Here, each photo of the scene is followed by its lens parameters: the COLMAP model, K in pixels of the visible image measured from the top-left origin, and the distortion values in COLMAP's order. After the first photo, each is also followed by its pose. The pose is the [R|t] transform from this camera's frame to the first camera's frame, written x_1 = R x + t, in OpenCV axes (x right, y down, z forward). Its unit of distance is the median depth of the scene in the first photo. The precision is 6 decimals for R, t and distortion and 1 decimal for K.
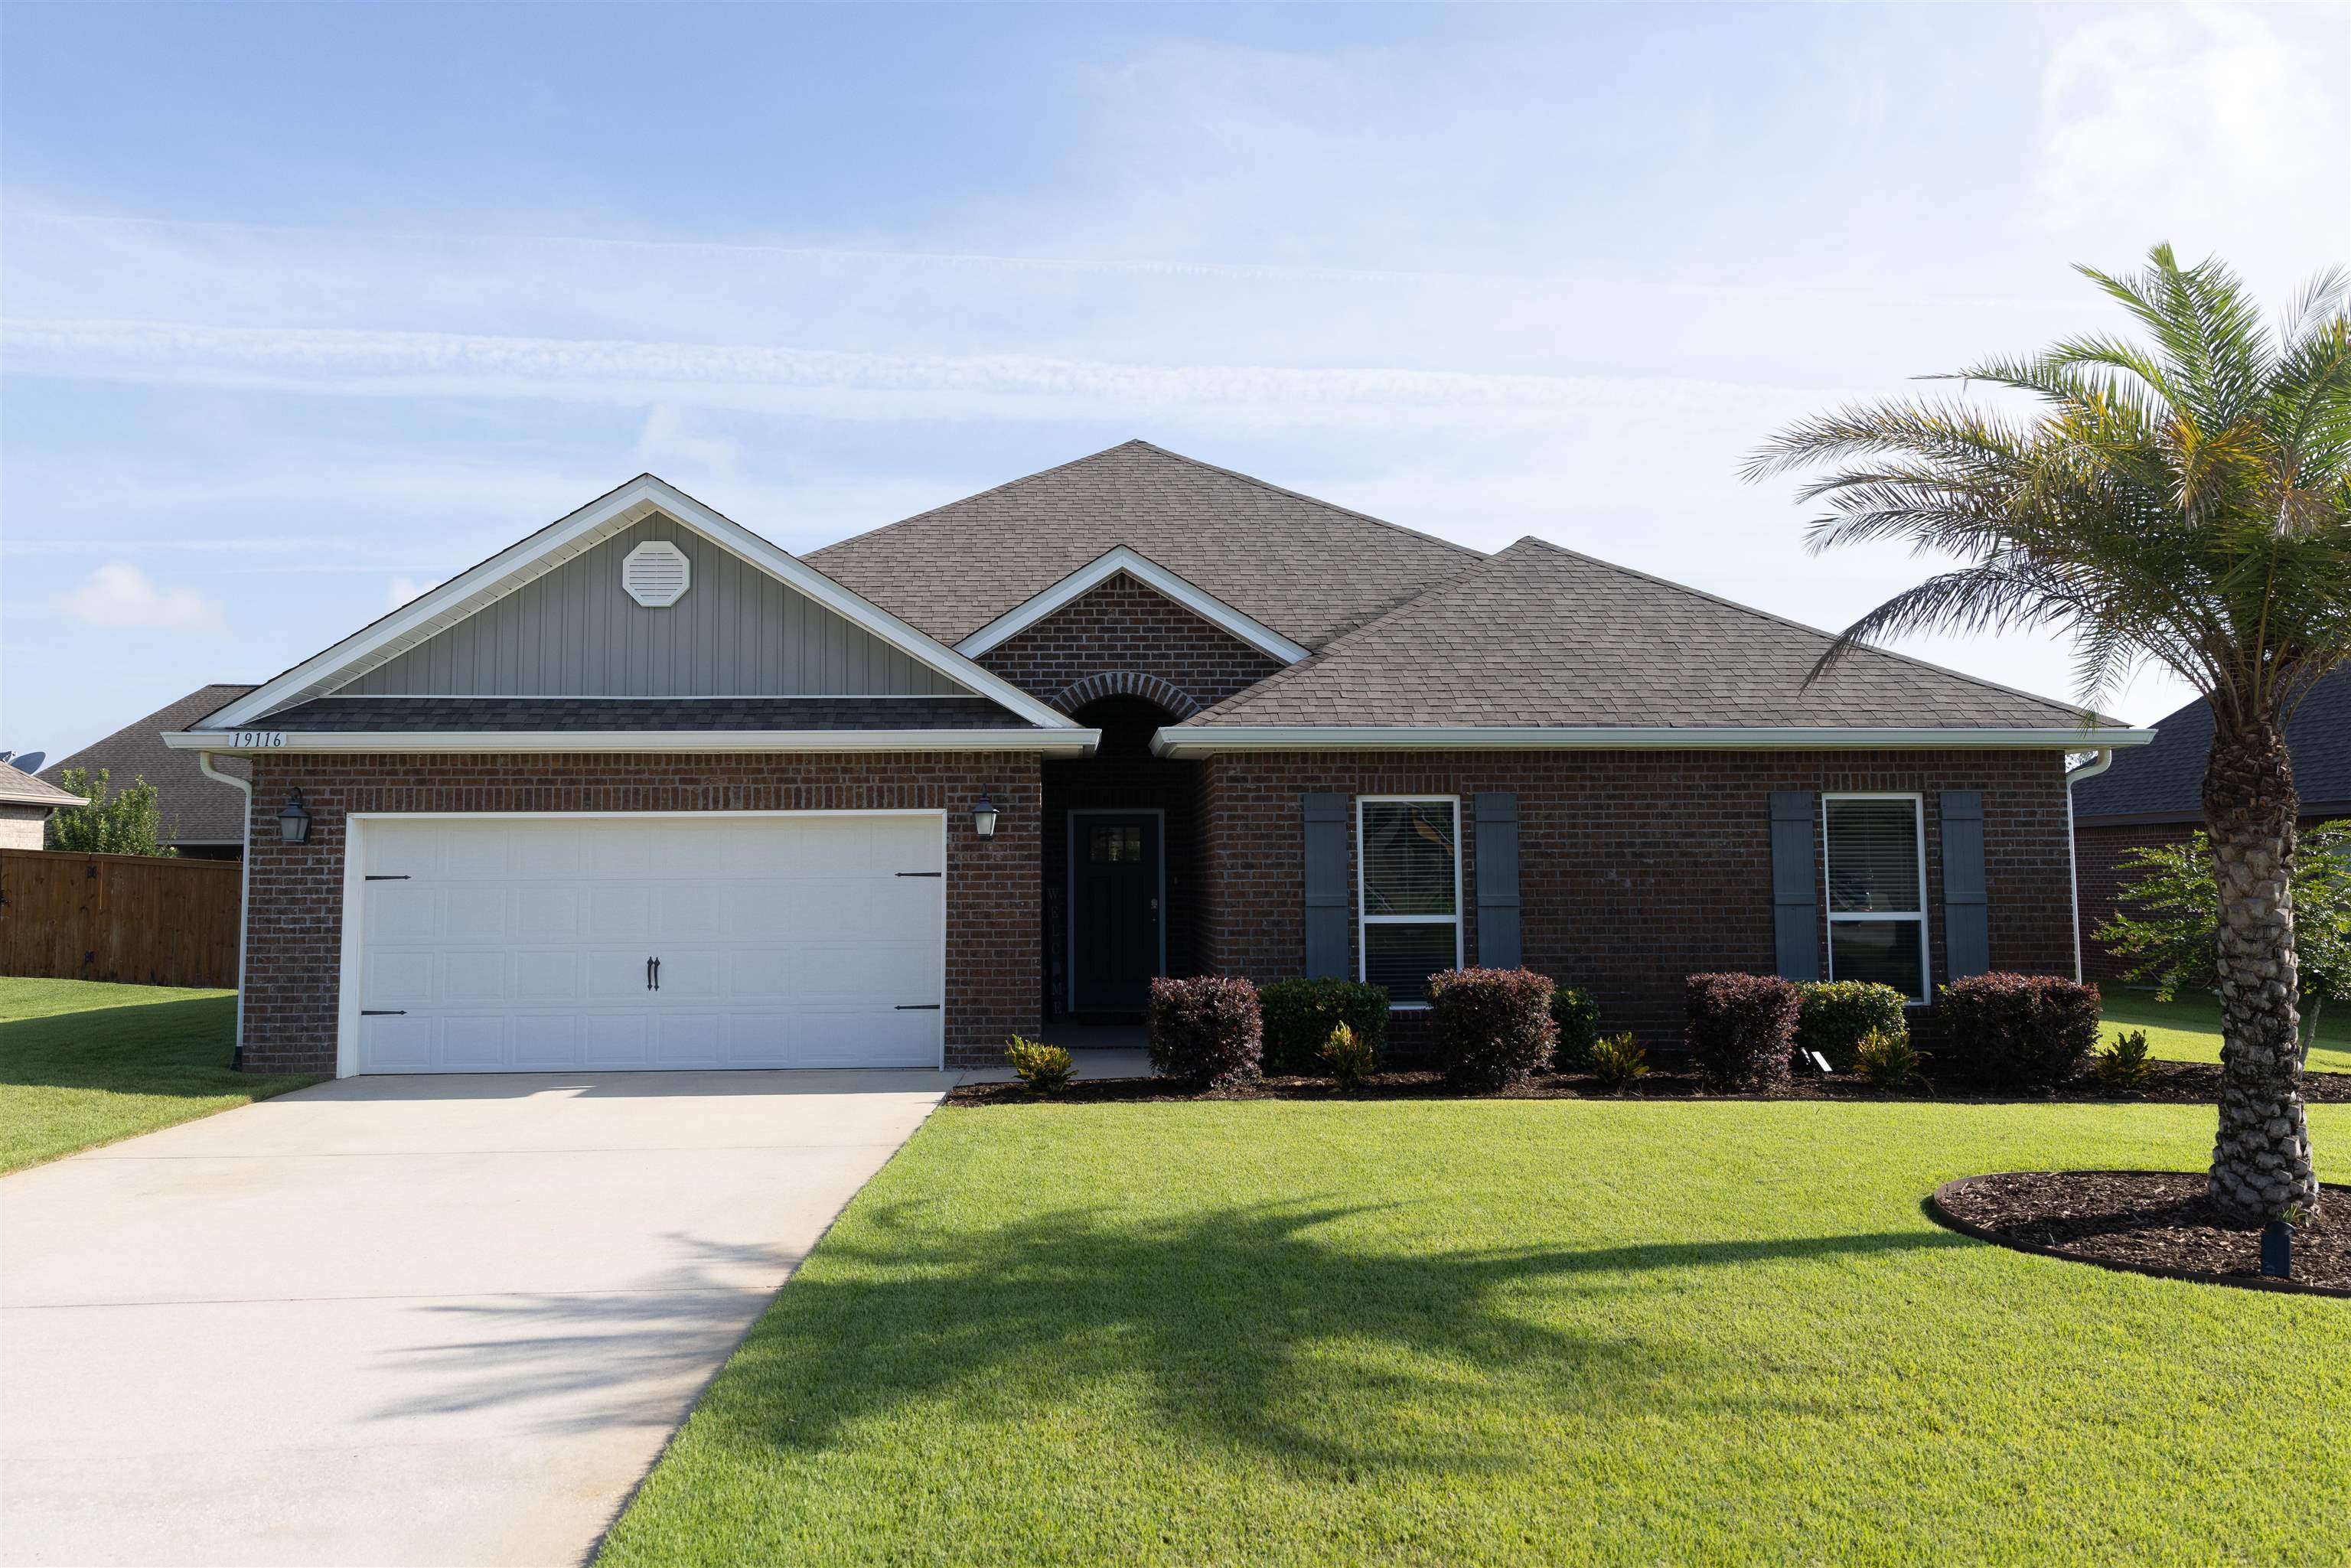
lens RADIAL K [[1593.6, 0, 1164.5], [0, 1593.6, 745.6], [0, 0, 1]] dist [0.019652, -0.005190]
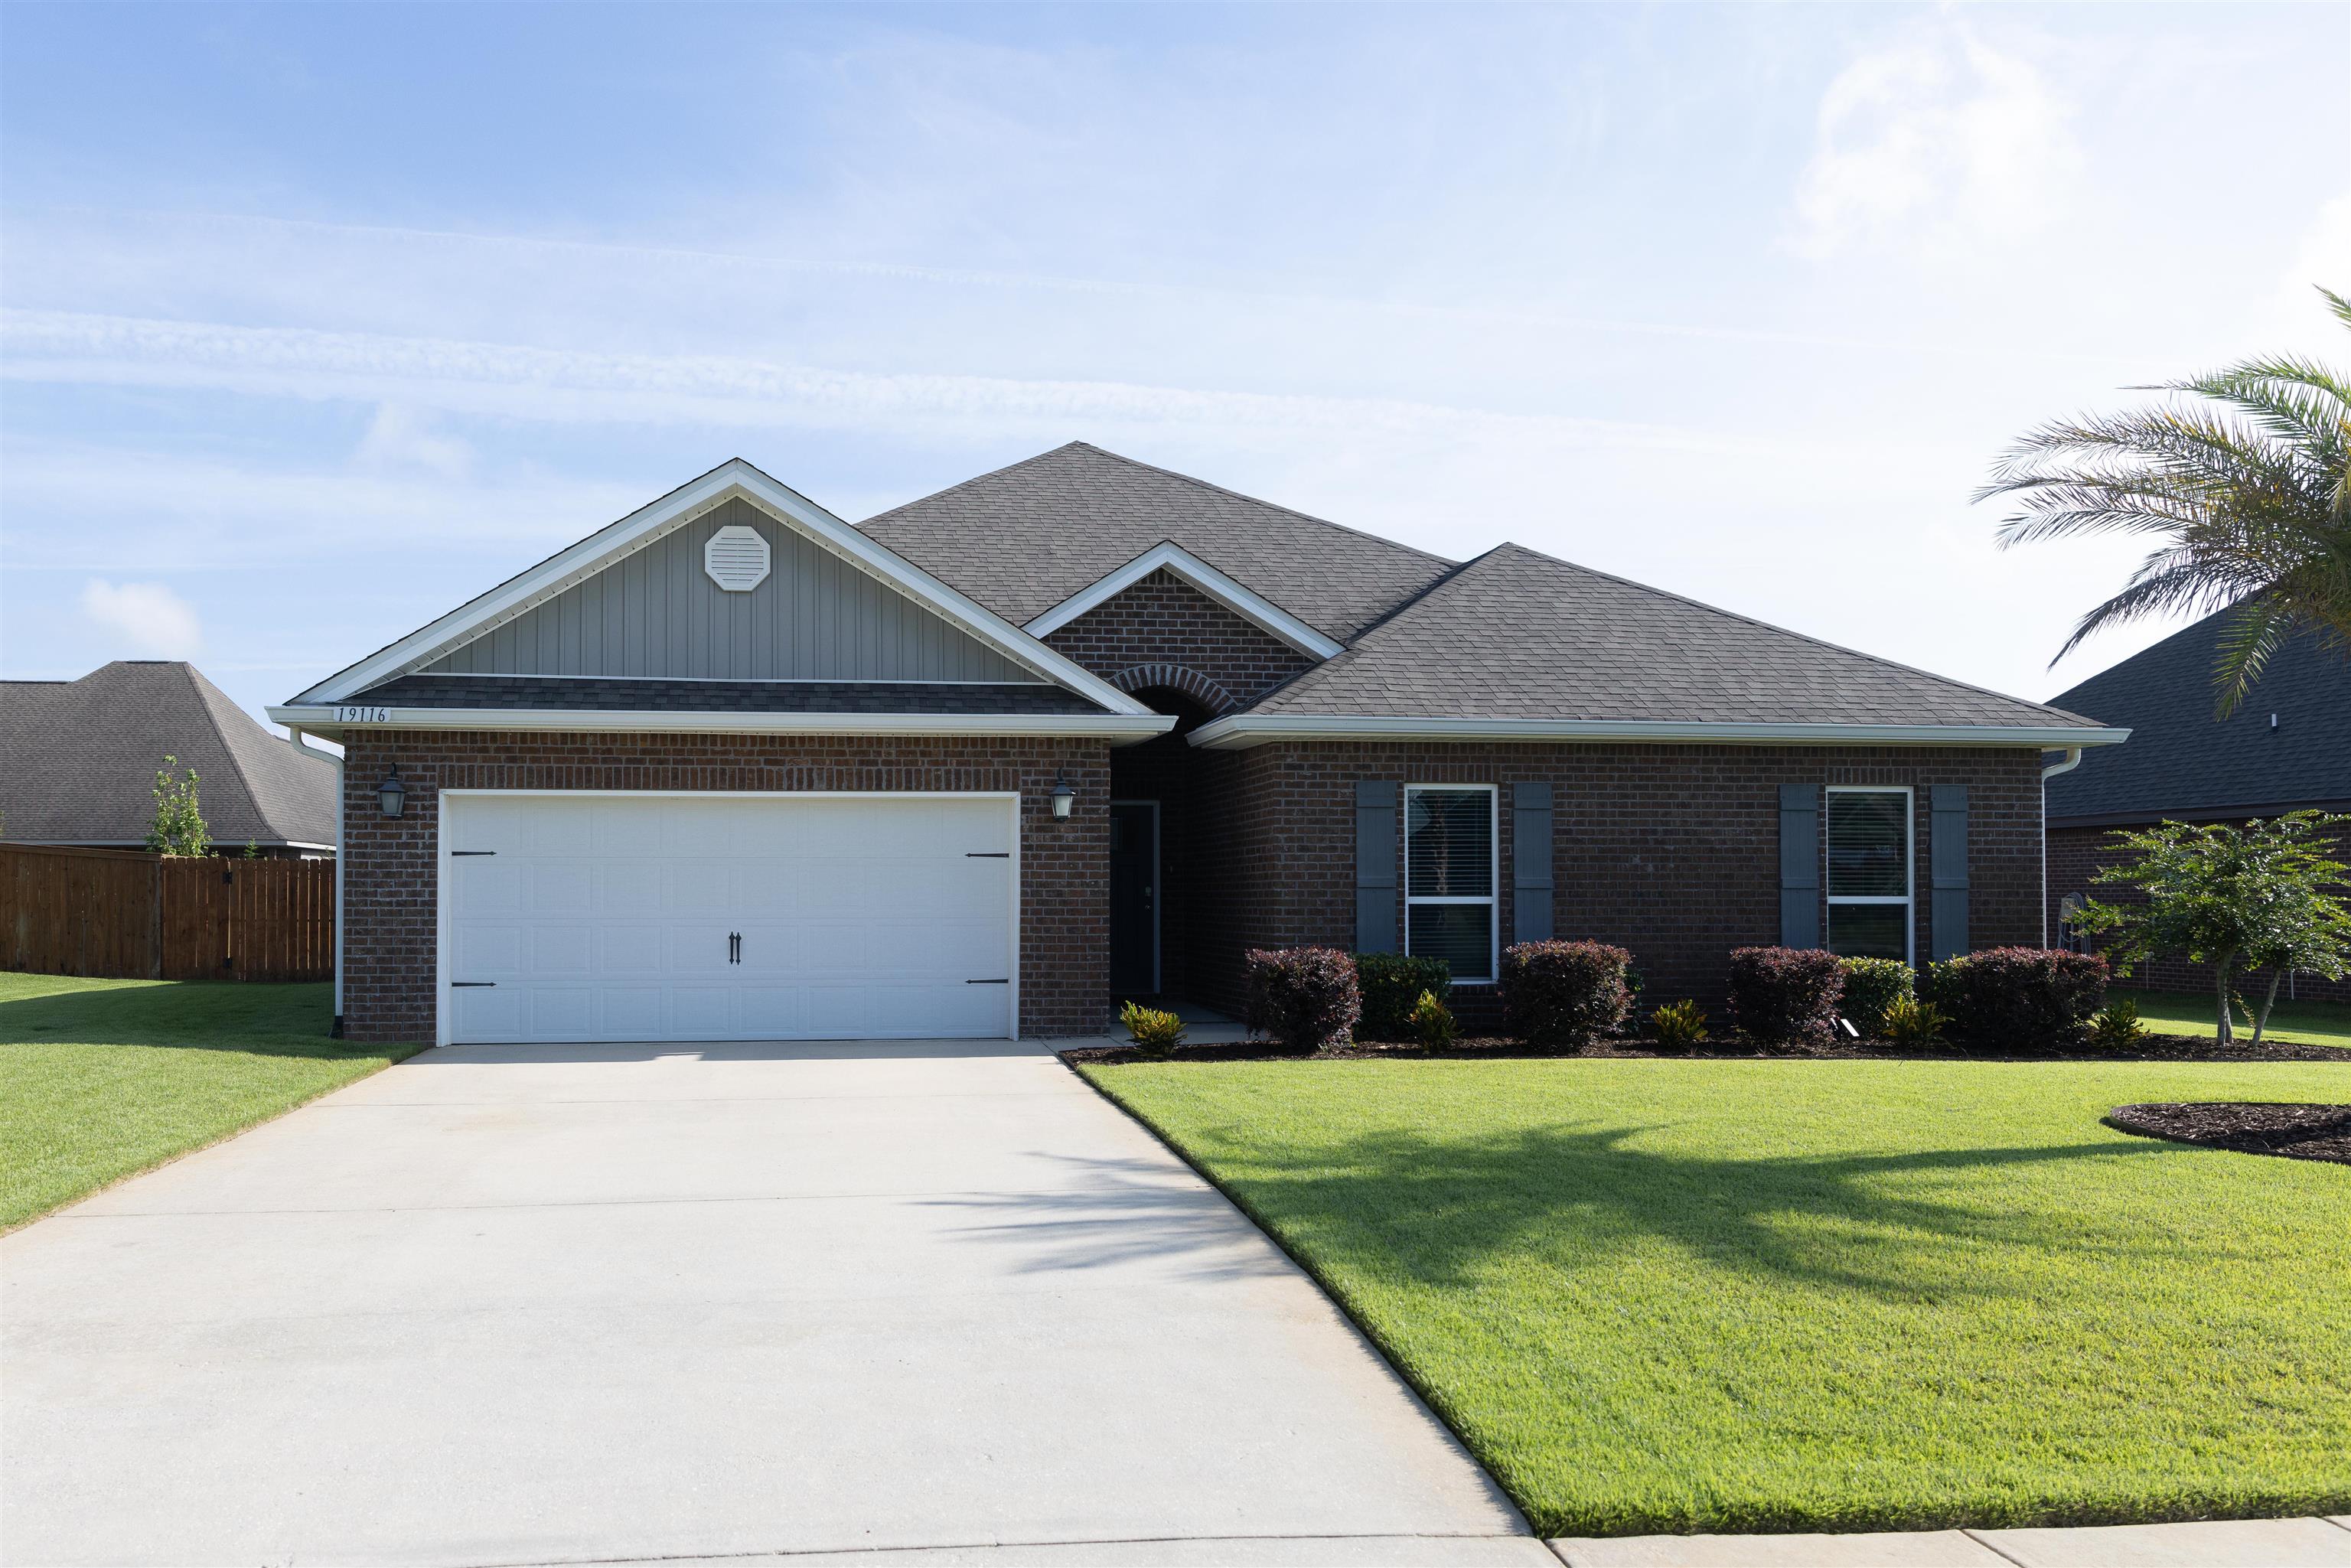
lens RADIAL K [[1593.6, 0, 1057.3], [0, 1593.6, 850.4], [0, 0, 1]] dist [0.019652, -0.005190]
pose [[0.997516, 0.007416, 0.070052, -0.184098], [-0.011424, 0.998310, 0.056985, 0.018165], [-0.069511, -0.057643, 0.995914, -0.040456]]
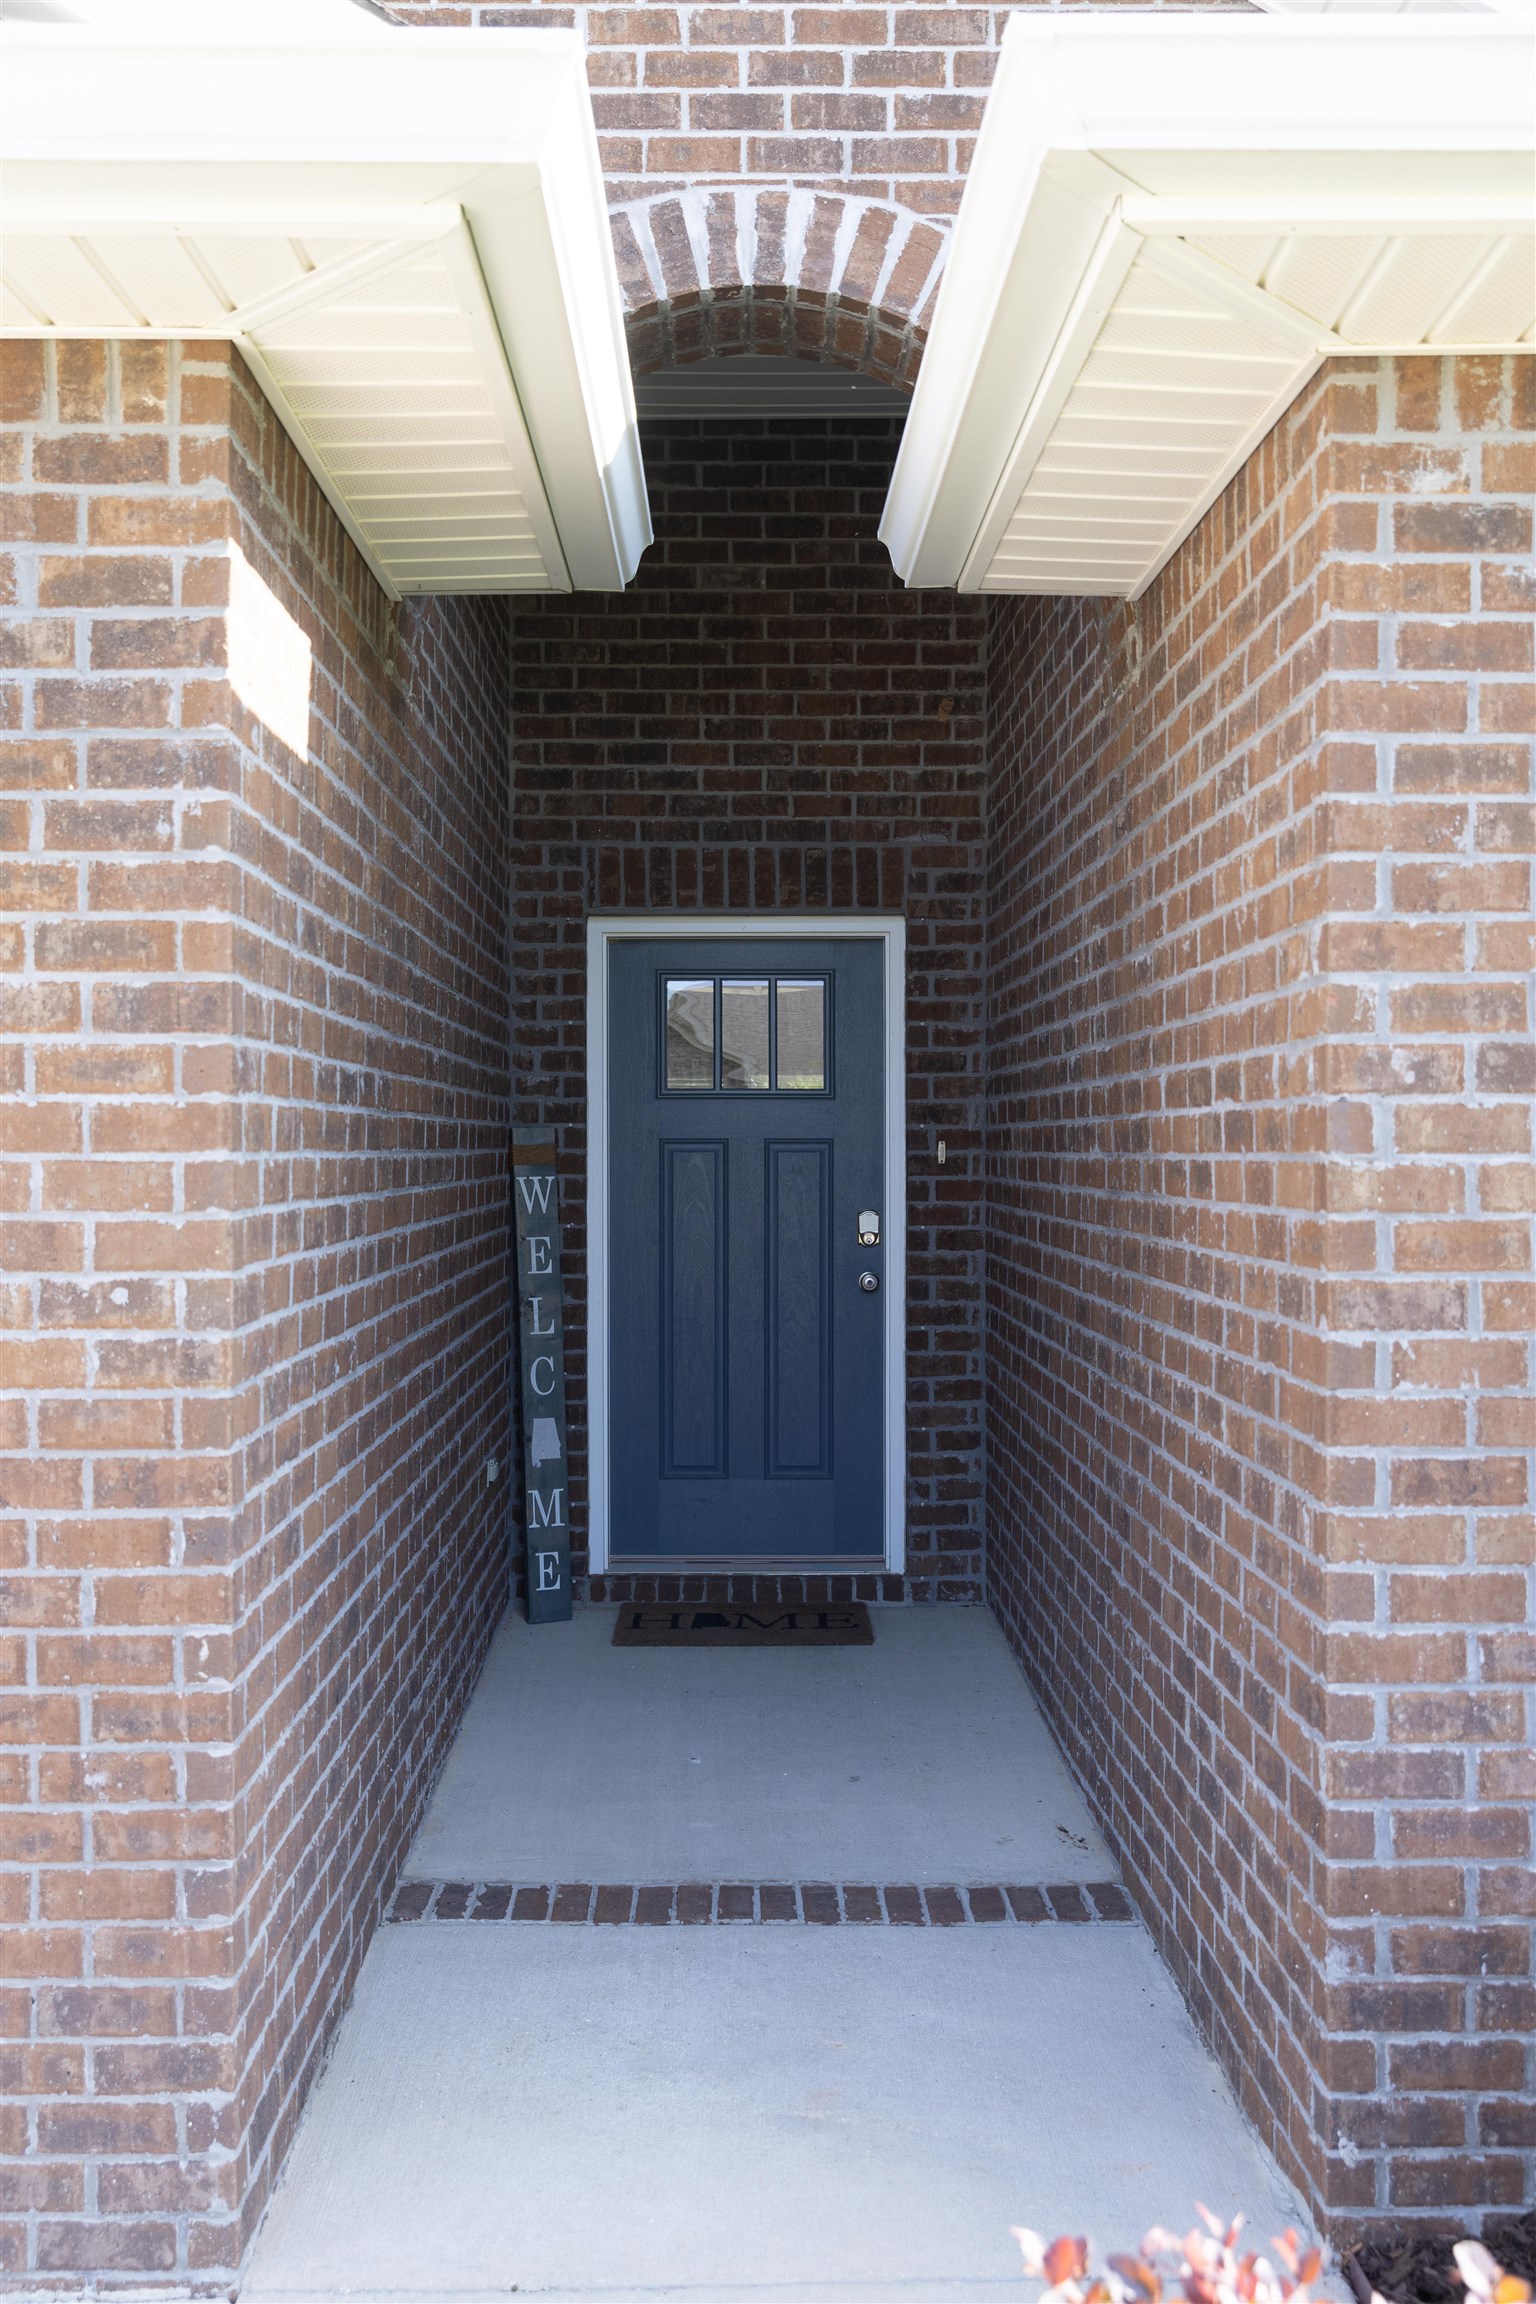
lens RADIAL K [[2125.0, 0, 757.3], [0, 2125.0, 1162.9], [0, 0, 1]] dist [0.002804, 0.000000]
pose [[0.999256, 0.006090, -0.038074, -0.016578], [-0.002604, 0.995853, 0.090943, 0.065550], [0.038470, -0.090777, 0.995128, 0.782188]]
